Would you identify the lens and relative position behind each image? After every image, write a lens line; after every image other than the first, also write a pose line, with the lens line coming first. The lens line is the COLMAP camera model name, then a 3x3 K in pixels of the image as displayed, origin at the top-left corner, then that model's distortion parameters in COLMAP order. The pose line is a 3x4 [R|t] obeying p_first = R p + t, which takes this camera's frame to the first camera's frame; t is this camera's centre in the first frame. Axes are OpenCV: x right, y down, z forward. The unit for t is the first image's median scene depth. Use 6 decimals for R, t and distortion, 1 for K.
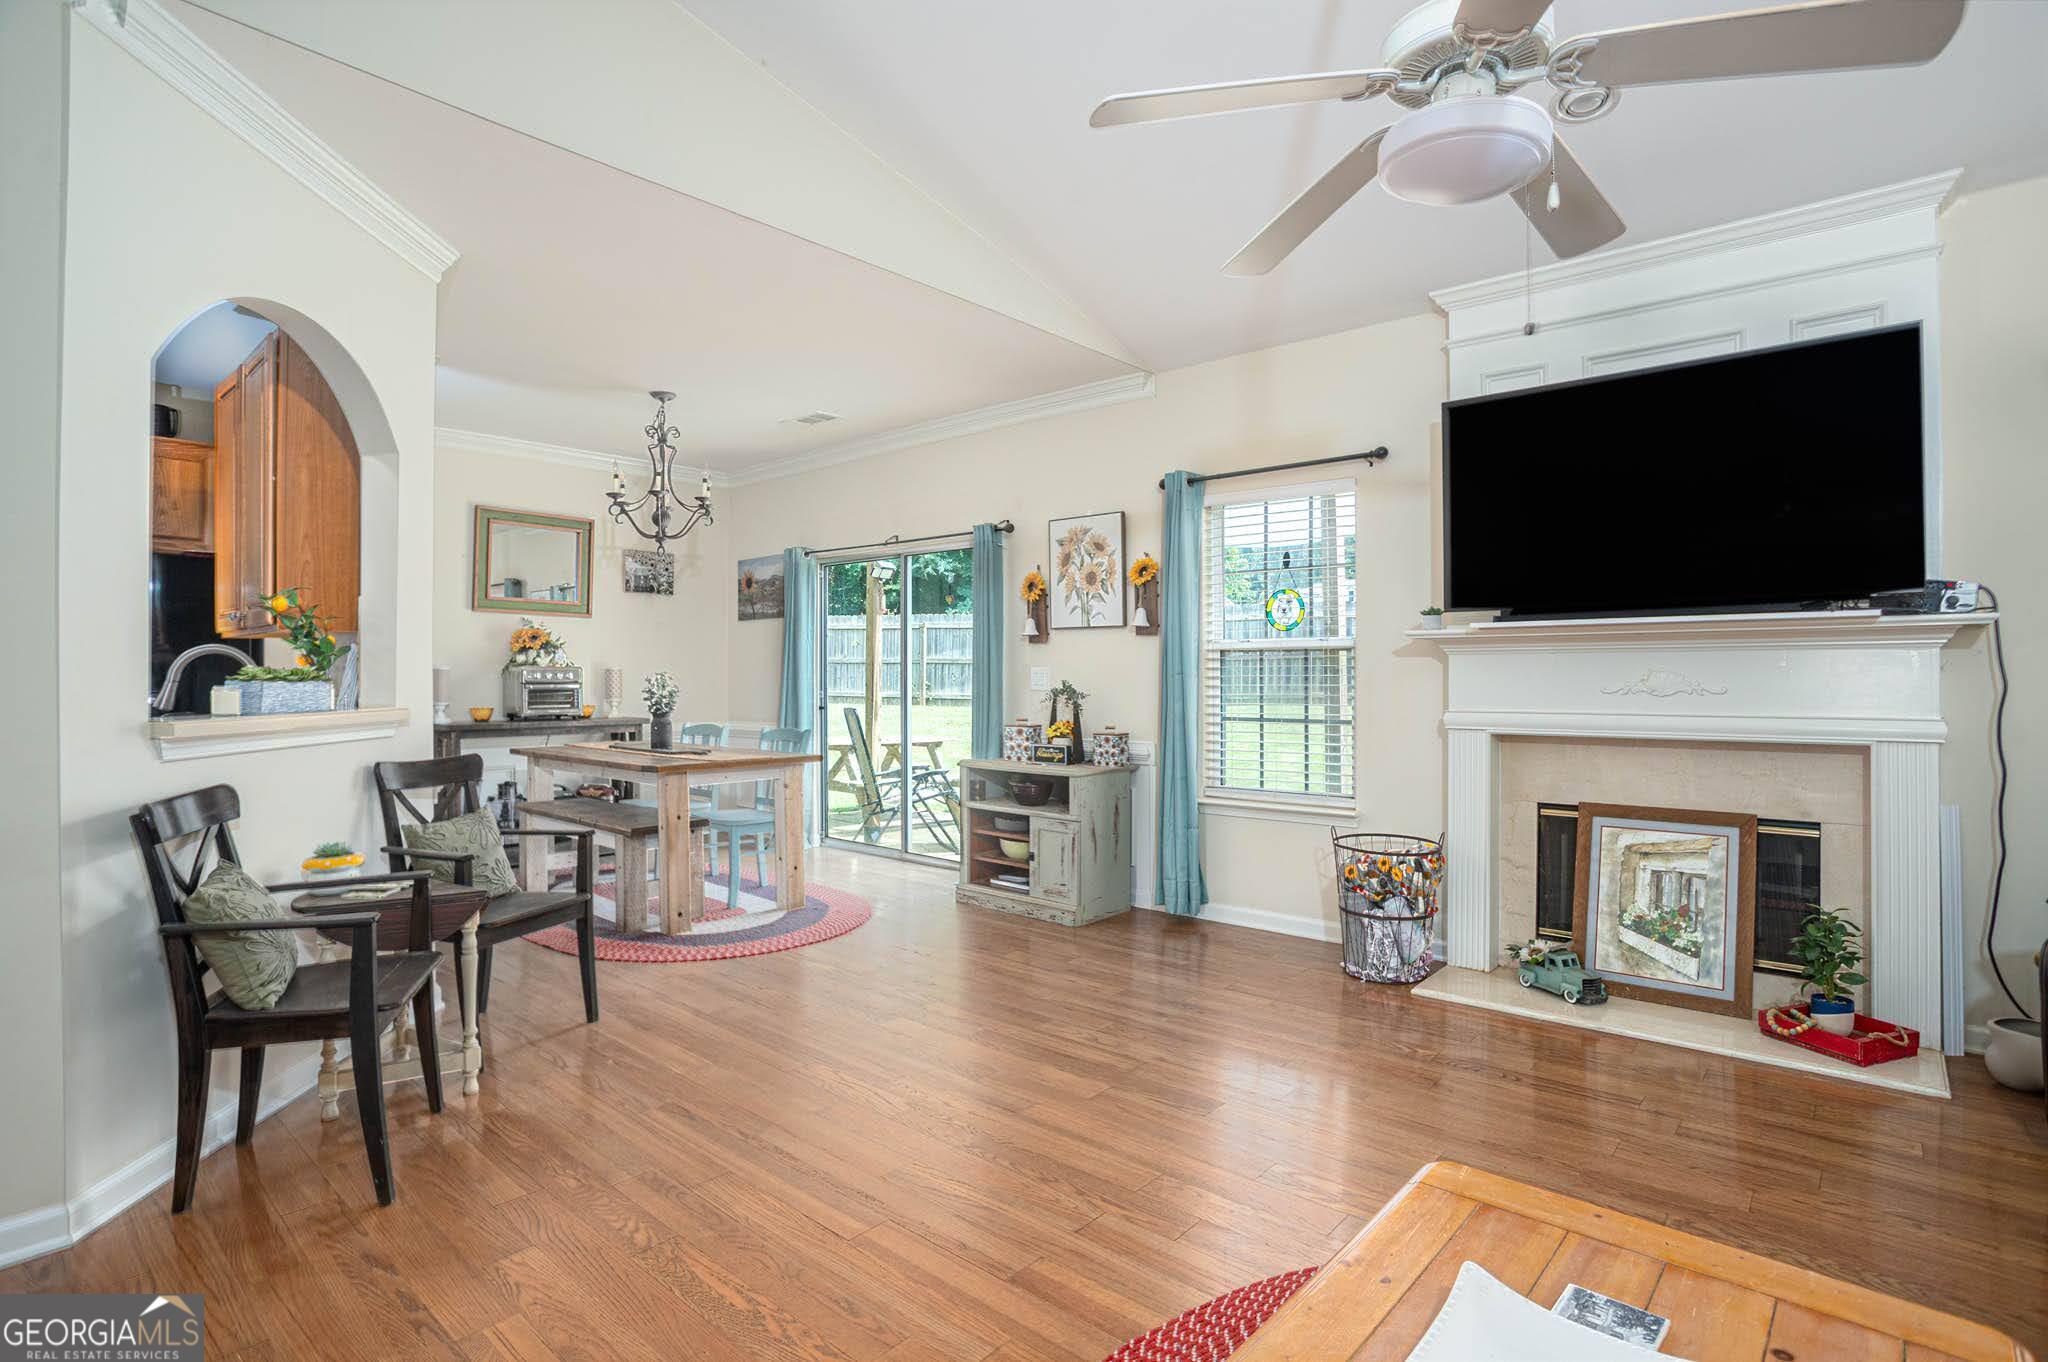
lens RADIAL K [[1006.4, 0, 1024.5], [0, 1006.4, 675.1], [0, 0, 1]] dist [-0.080337, 0.032935]
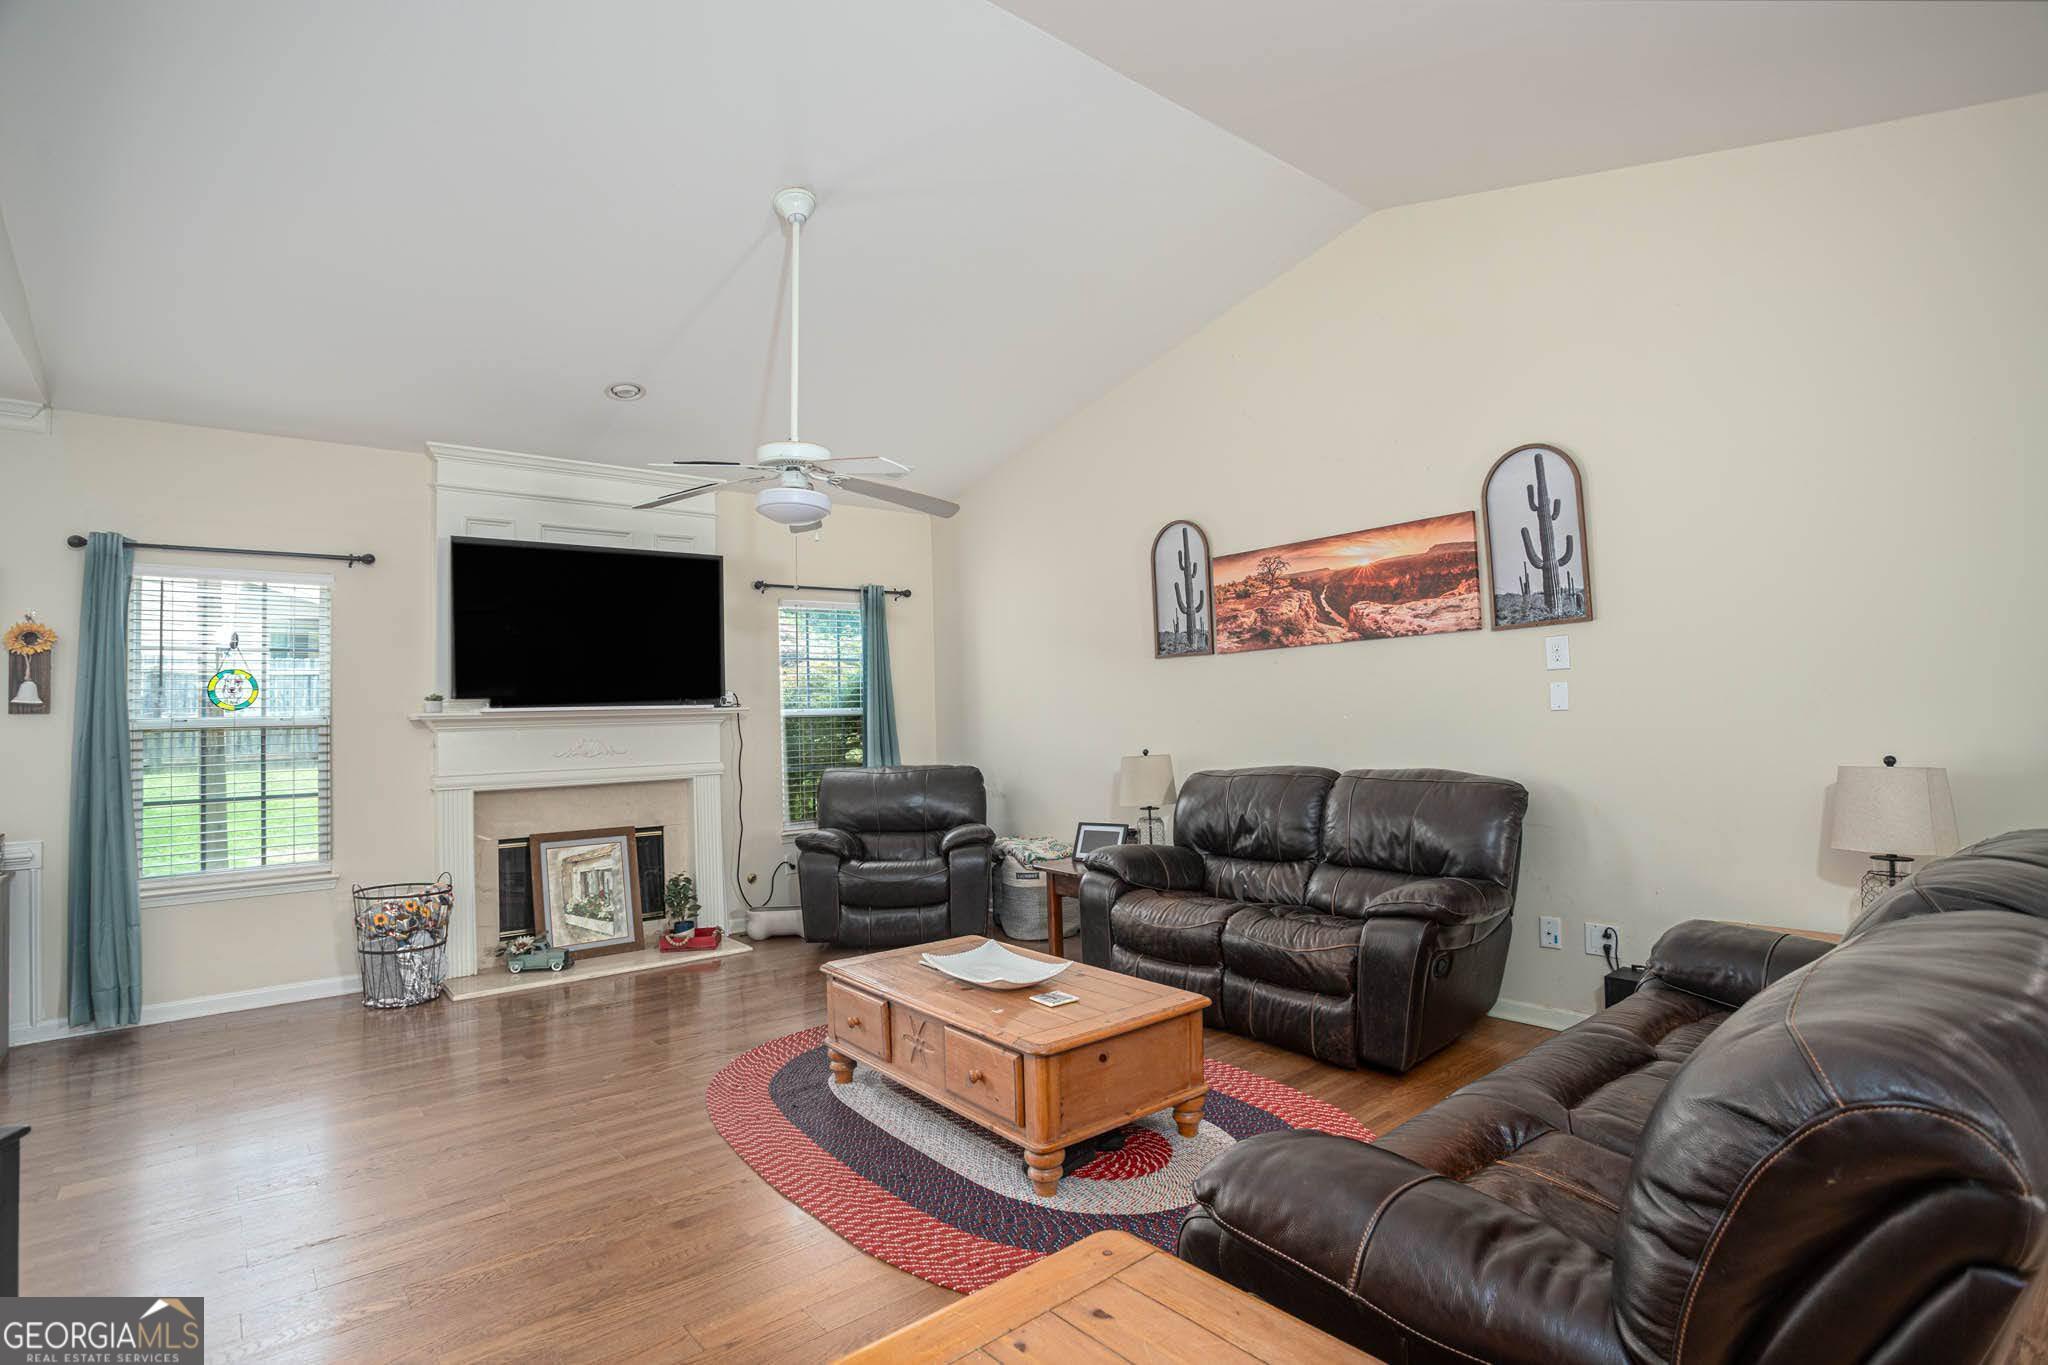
lens RADIAL K [[1006.4, 0, 1024.5], [0, 1006.4, 676.6], [0, 0, 1]] dist [-0.080337, 0.032935]
pose [[0.156384, 0.032508, 0.987161, -0.559997], [0.026499, 0.998960, -0.037095, -0.020200], [-0.987341, 0.031959, 0.155360, 0.053264]]
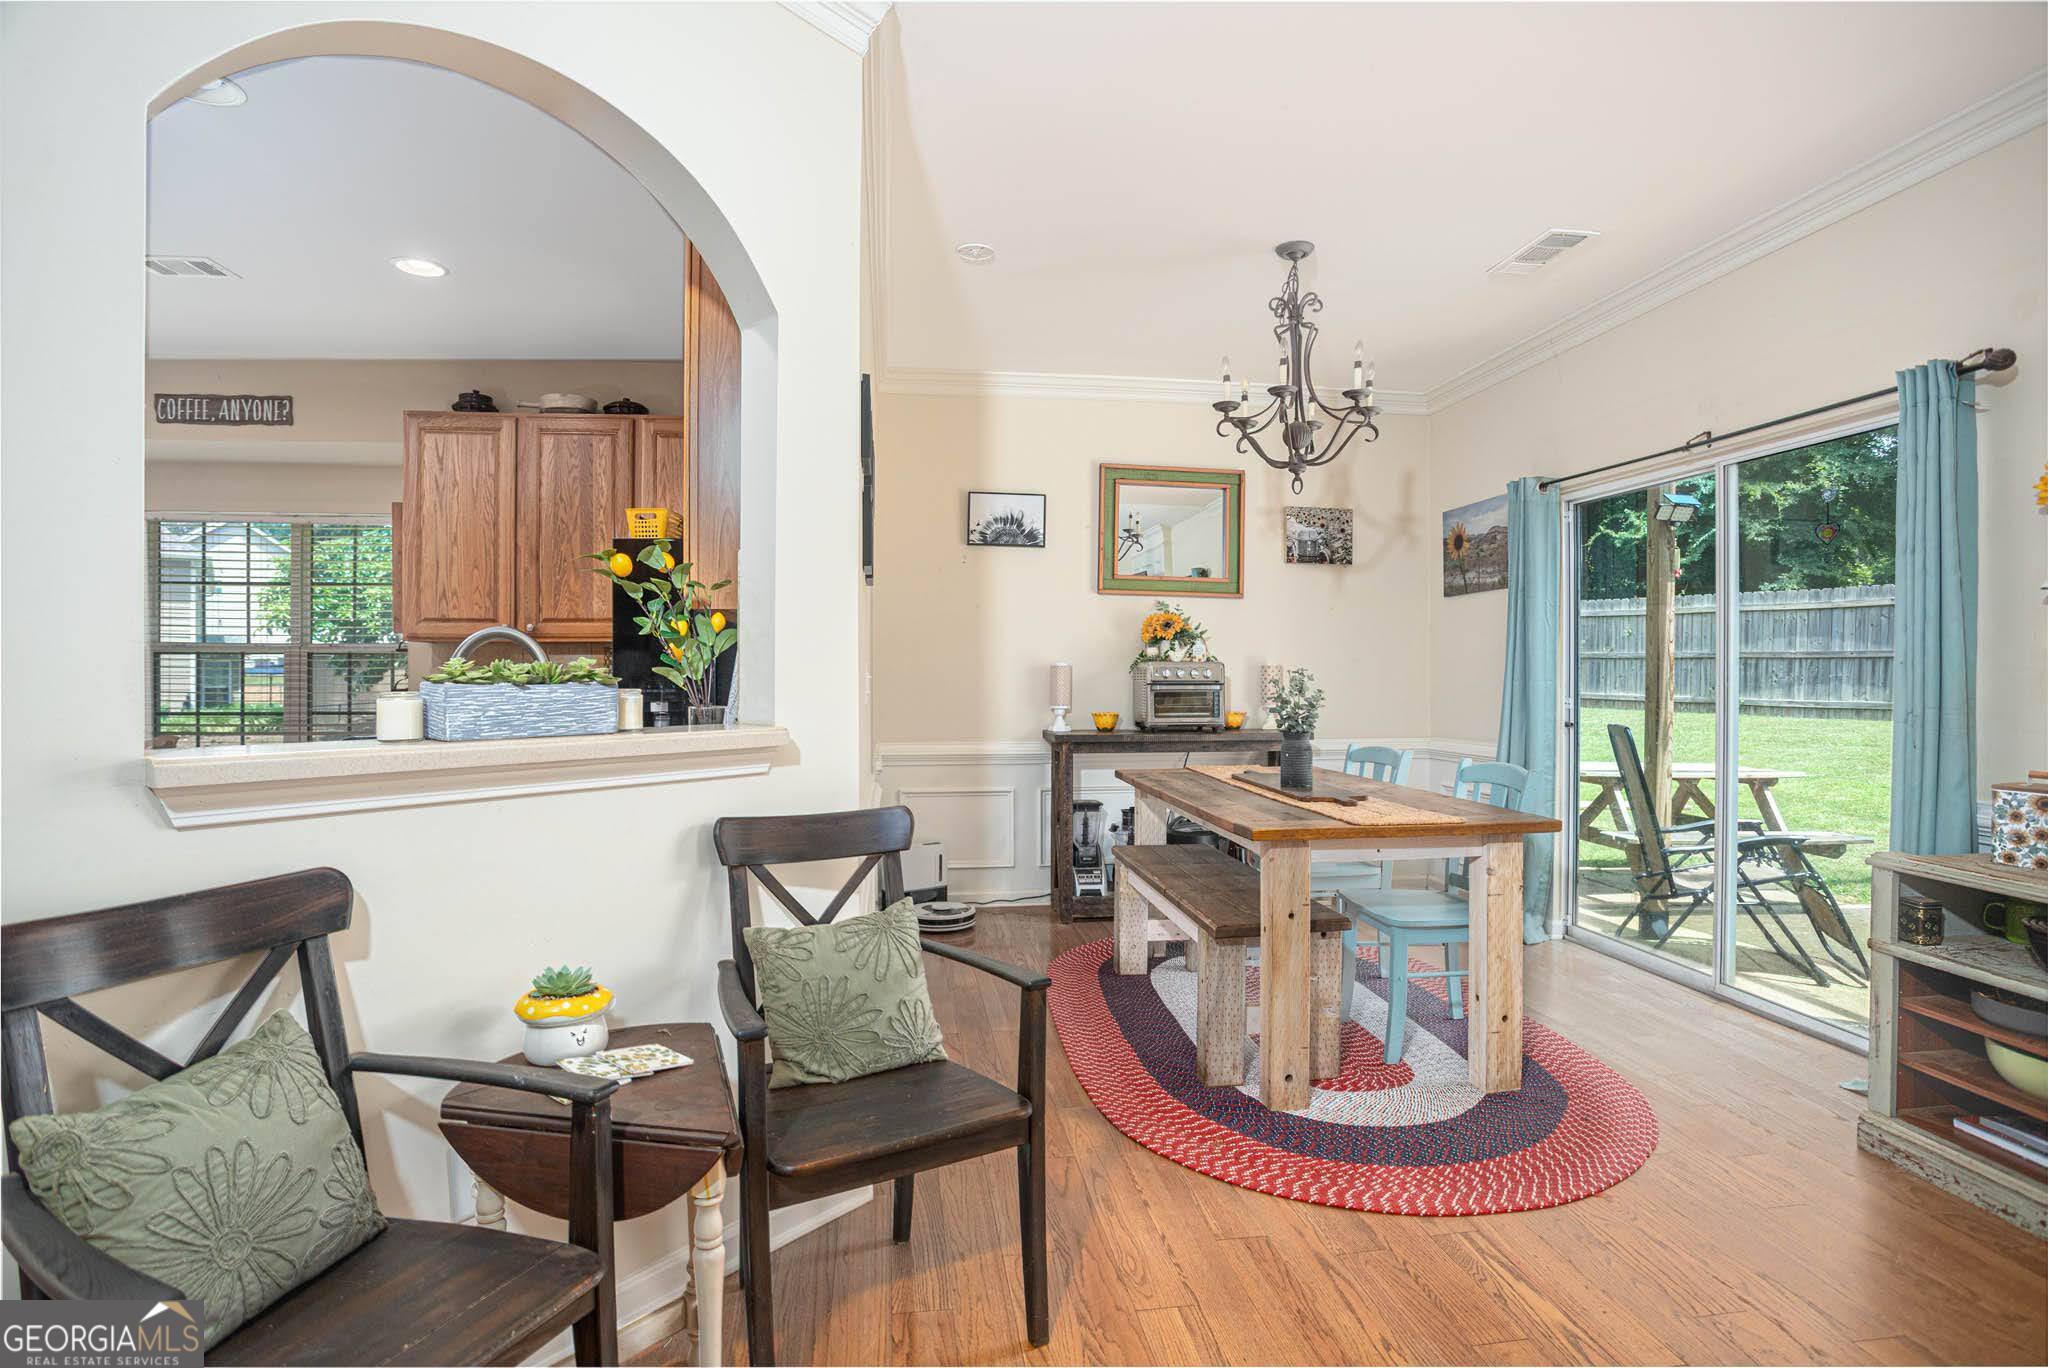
lens RADIAL K [[1006.4, 0, 1024.5], [0, 1006.4, 678.1], [0, 0, 1]] dist [-0.080337, 0.032935]
pose [[0.754745, 0.006781, -0.655983, -0.074053], [-0.002801, 0.999971, 0.007114, -0.001647], [0.656012, -0.003532, 0.754742, 0.416847]]
